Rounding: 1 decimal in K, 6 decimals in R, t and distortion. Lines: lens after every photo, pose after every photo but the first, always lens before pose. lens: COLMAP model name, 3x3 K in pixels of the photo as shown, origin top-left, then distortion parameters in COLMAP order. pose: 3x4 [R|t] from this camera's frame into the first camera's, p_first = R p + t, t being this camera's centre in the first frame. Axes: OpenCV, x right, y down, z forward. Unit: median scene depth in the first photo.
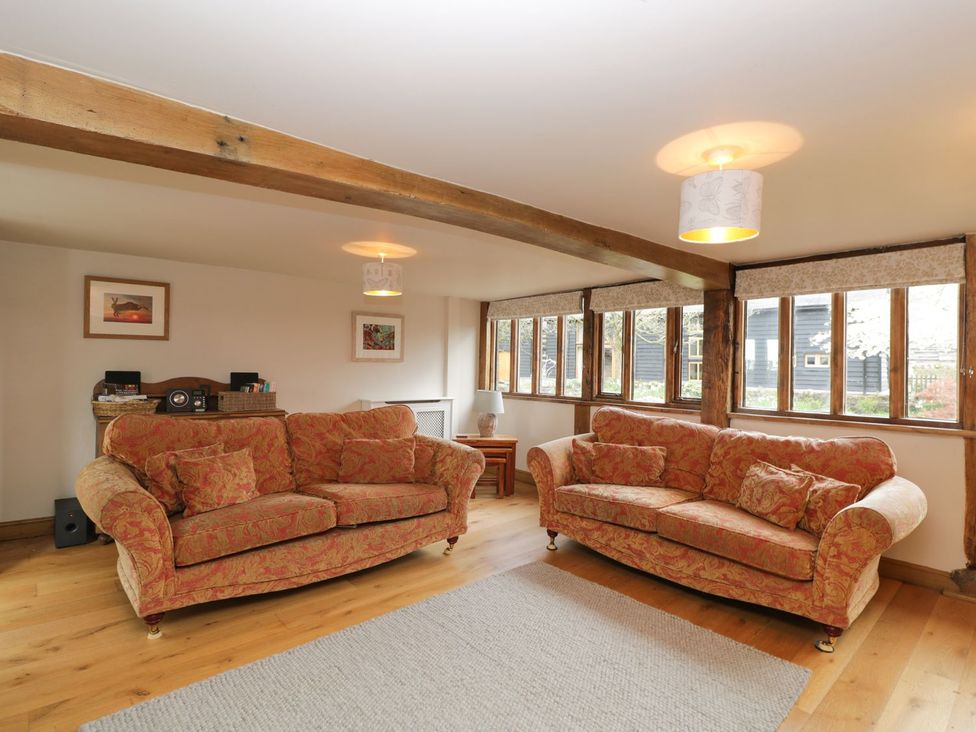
lens RADIAL K [[507.9, 0, 487.8], [0, 507.9, 361.9], [0, 0, 1]] dist [-0.001543, -0.012208]
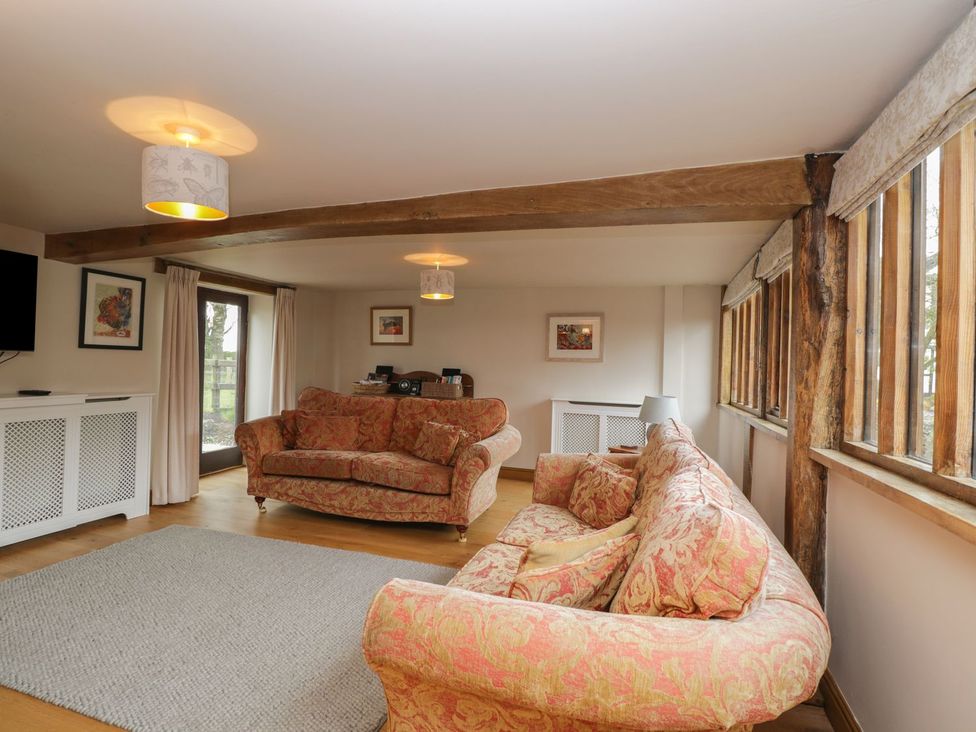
lens RADIAL K [[507.9, 0, 487.8], [0, 507.9, 361.9], [0, 0, 1]] dist [-0.001543, -0.012208]
pose [[0.500996, -0.008360, -0.865409, 0.747189], [-0.015782, 0.999699, -0.018794, 0.028922], [0.865305, 0.023074, 0.500714, 0.465281]]
